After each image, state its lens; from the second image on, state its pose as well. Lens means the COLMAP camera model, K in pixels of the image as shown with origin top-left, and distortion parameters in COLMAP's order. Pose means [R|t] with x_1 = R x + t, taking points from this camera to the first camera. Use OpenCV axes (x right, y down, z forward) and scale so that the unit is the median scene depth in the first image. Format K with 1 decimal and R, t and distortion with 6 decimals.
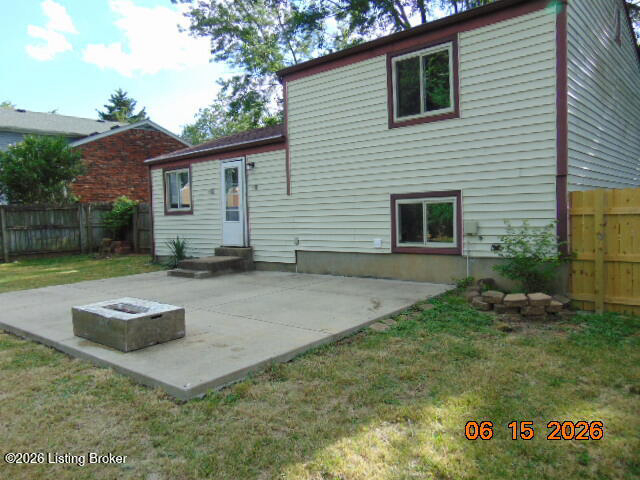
lens RADIAL K [[480.9, 0, 321.5], [0, 480.9, 237.8], [0, 0, 1]] dist [-0.029237, 0.039788]
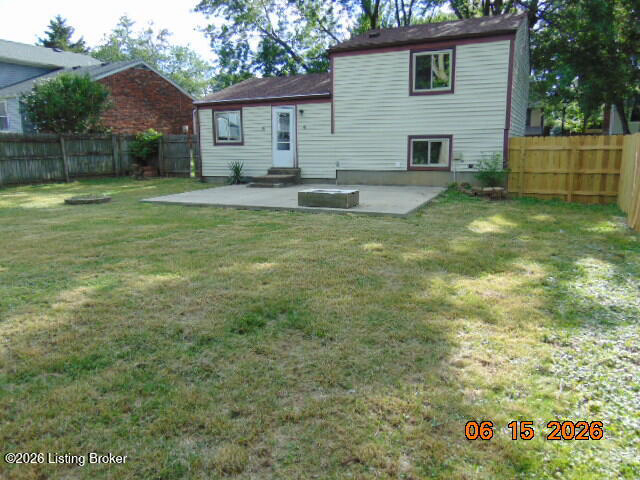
lens RADIAL K [[480.9, 0, 320.9], [0, 480.9, 243.4], [0, 0, 1]] dist [-0.029237, 0.039788]
pose [[0.967253, -0.032248, 0.251755, -0.505972], [-0.004948, 0.989311, 0.145736, 0.035279], [-0.253764, -0.142209, 0.956755, -0.513781]]
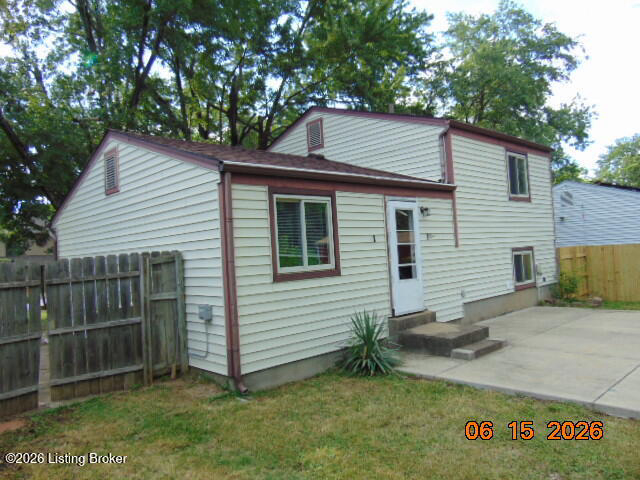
lens RADIAL K [[480.9, 0, 318.9], [0, 480.9, 238.6], [0, 0, 1]] dist [-0.029237, 0.039788]
pose [[0.105193, 0.057275, 0.992801, -1.066524], [0.104156, 0.992215, -0.068277, -0.068722], [-0.988982, 0.110588, 0.098408, 1.186145]]
